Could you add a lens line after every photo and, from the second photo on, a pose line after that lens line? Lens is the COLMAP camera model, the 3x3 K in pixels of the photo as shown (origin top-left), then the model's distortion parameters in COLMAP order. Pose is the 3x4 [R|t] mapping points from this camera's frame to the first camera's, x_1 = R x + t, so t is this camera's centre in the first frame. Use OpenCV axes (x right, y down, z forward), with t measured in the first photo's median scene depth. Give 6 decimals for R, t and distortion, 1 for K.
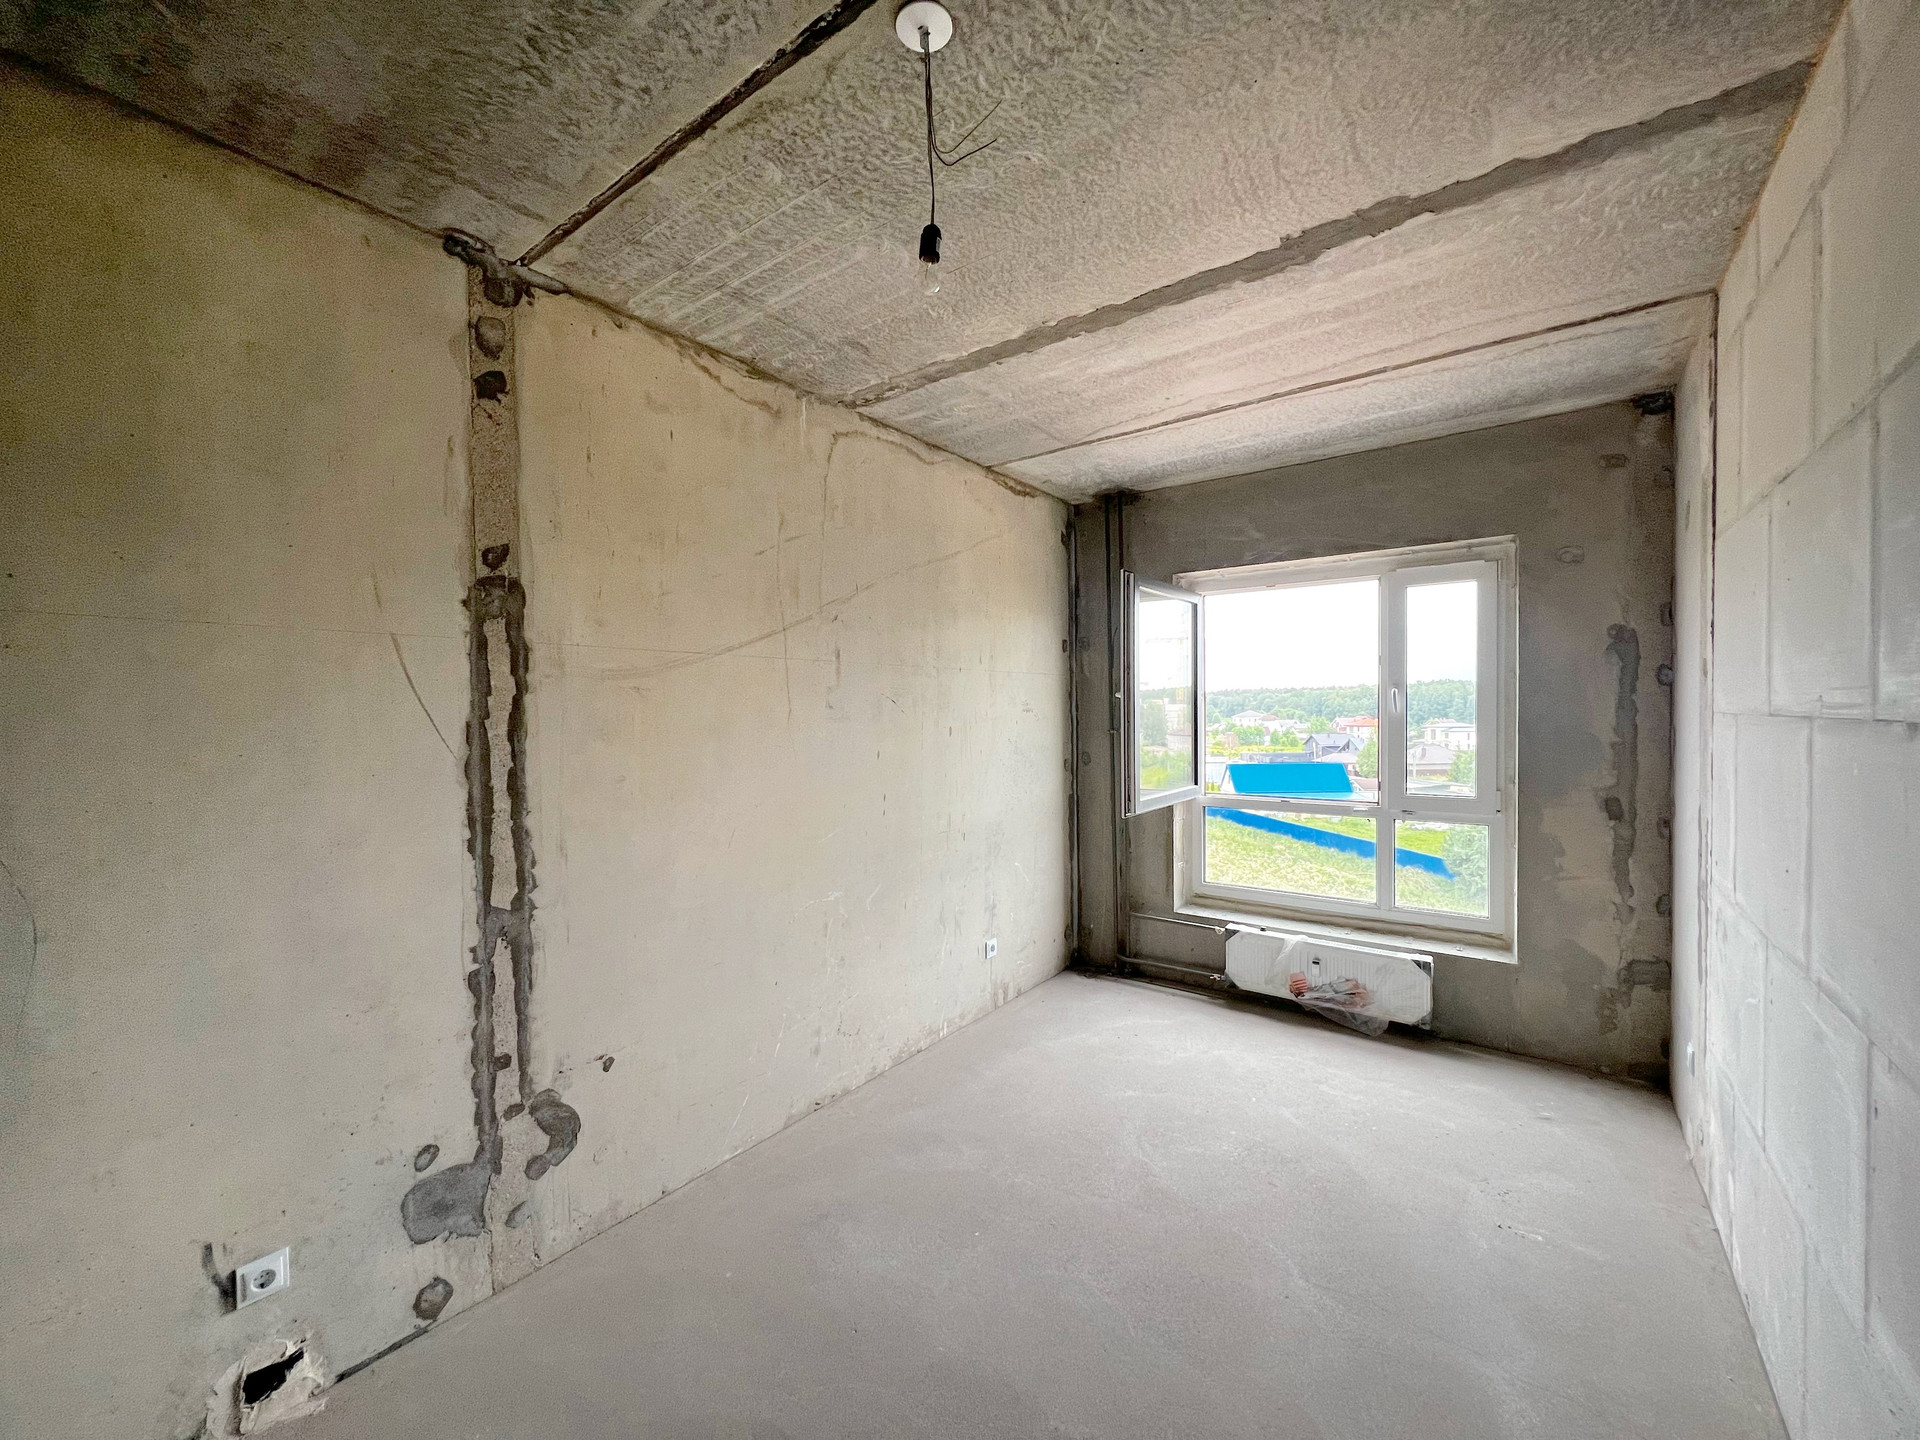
lens RADIAL K [[766.3, 0, 960.8], [0, 766.3, 724.1], [0, 0, 1]] dist [-0.000388, 0.000186]
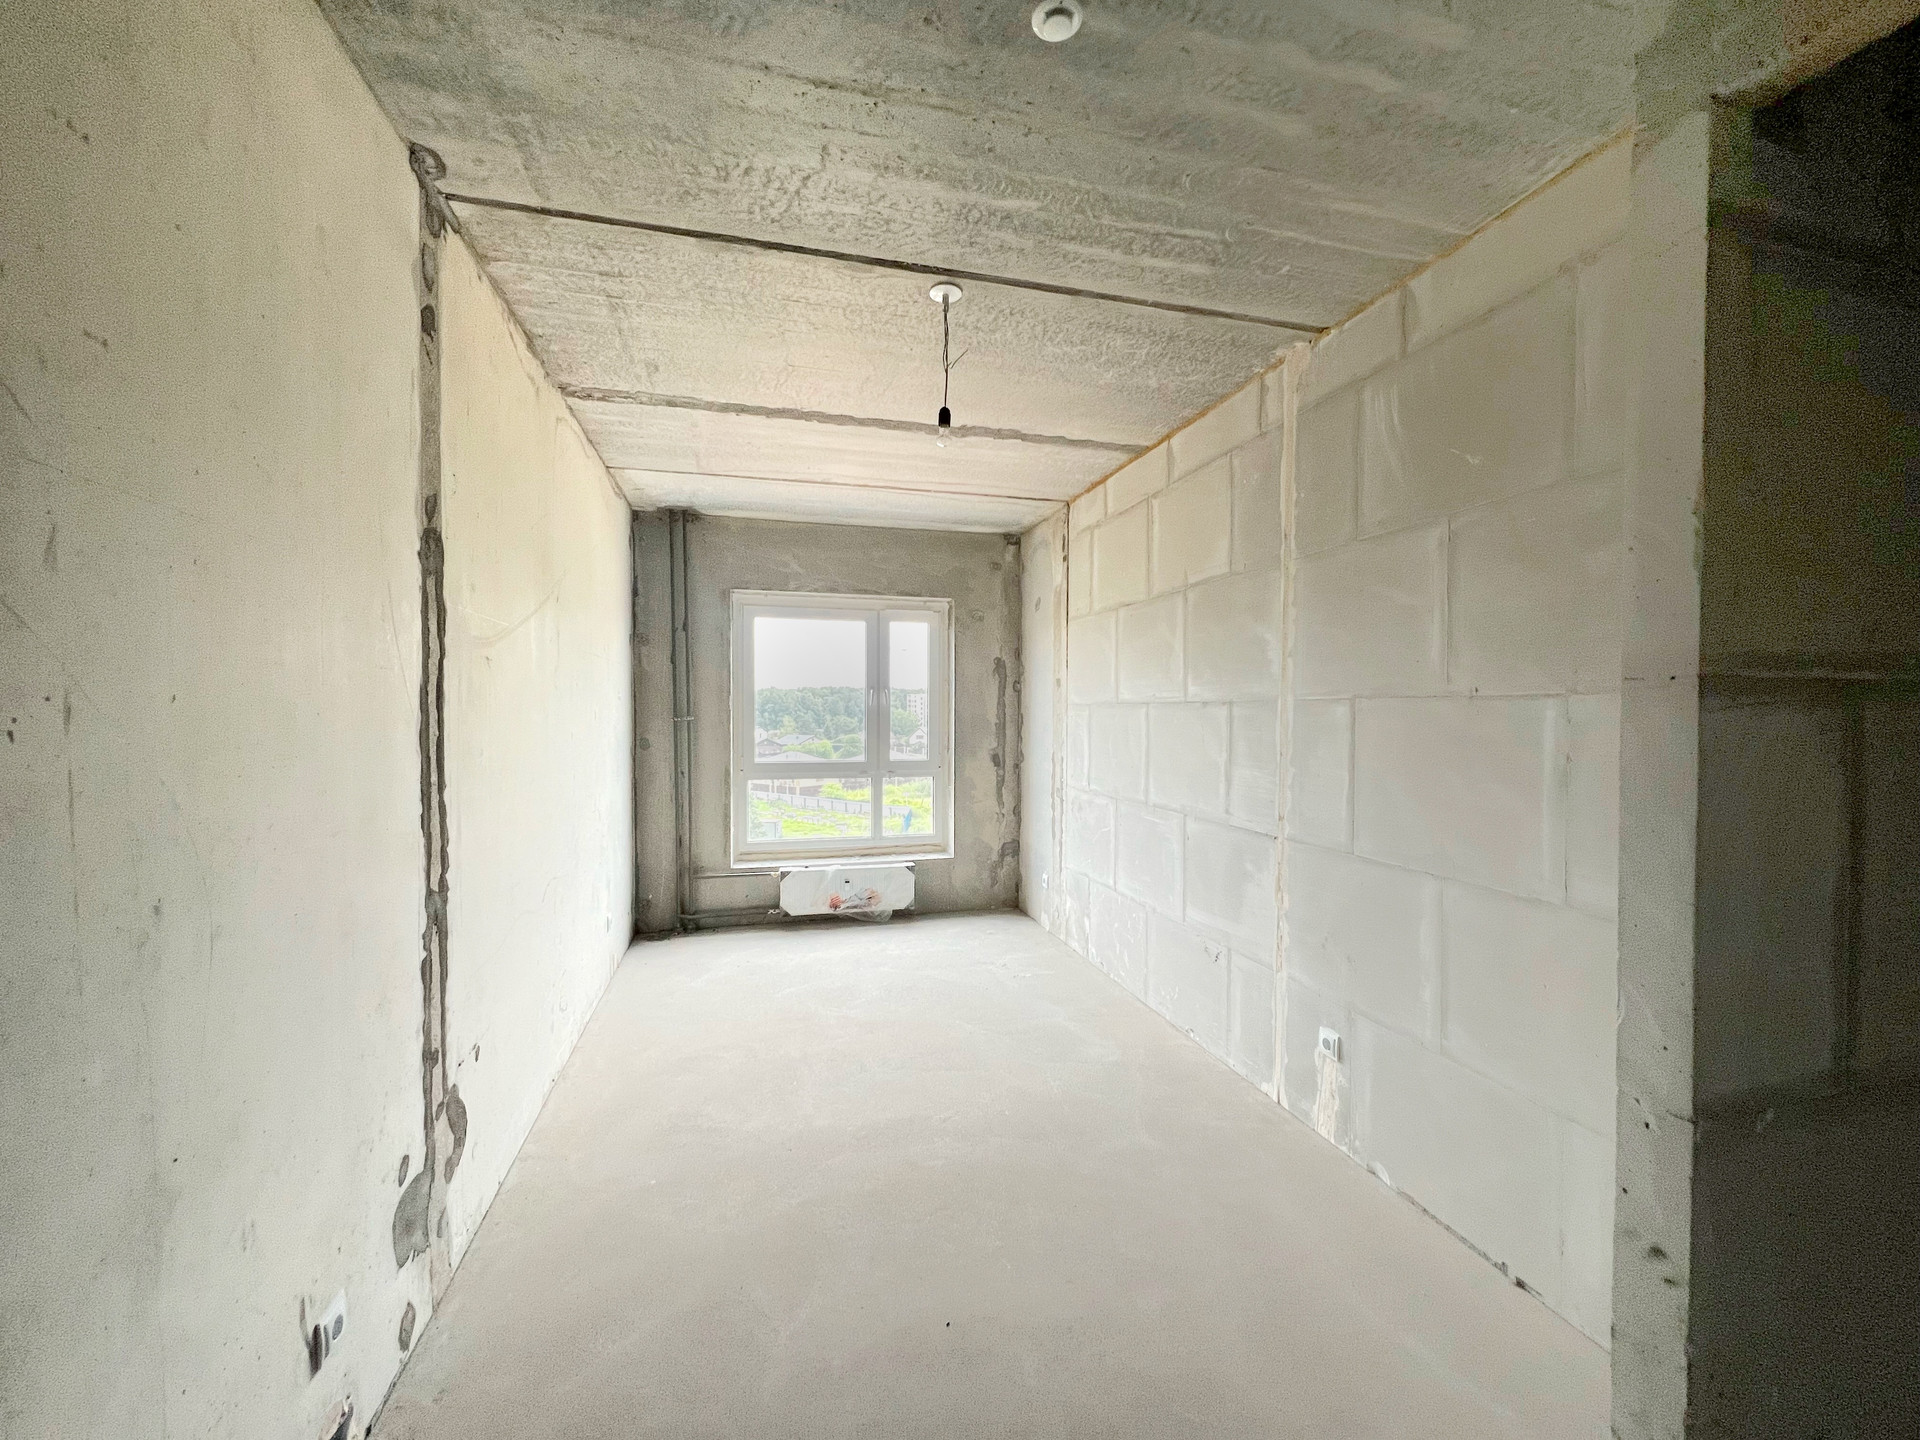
lens RADIAL K [[766.3, 0, 958.8], [0, 766.3, 724.1], [0, 0, 1]] dist [-0.000388, 0.000186]
pose [[0.620266, -0.001531, 0.784390, -0.916222], [0.005497, 0.999982, -0.002395, 0.046038], [-0.784372, 0.005797, 0.620263, -0.062401]]
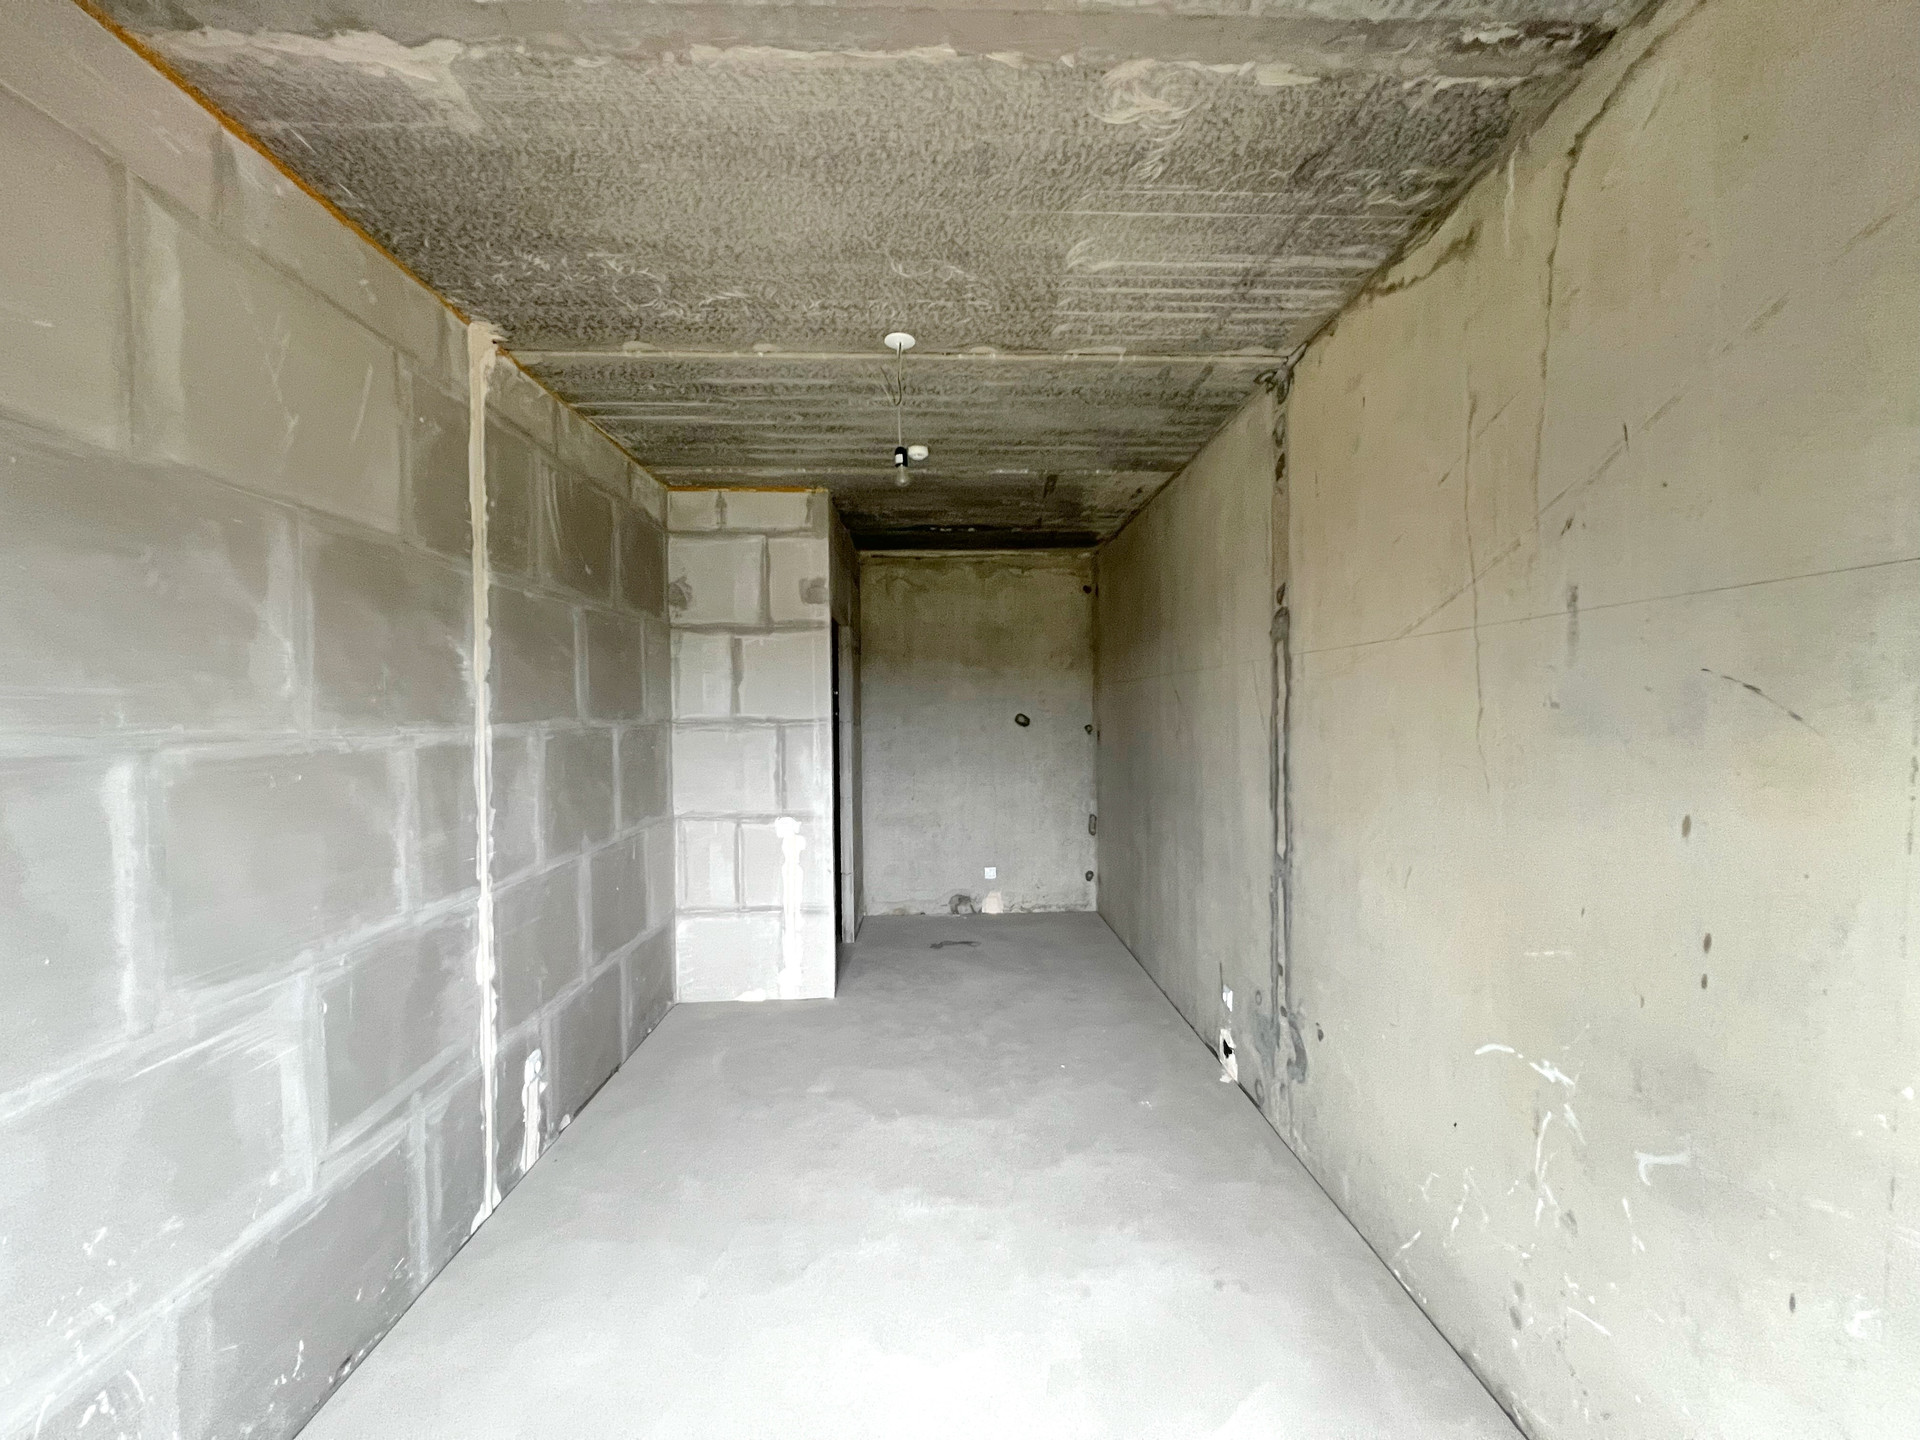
lens RADIAL K [[766.3, 0, 961.0], [0, 766.3, 725.0], [0, 0, 1]] dist [-0.000388, 0.000186]
pose [[-0.778648, 0.031451, -0.626673, 0.662332], [0.007917, 0.999156, 0.040309, -0.047664], [0.627412, 0.026425, -0.778239, 1.663673]]
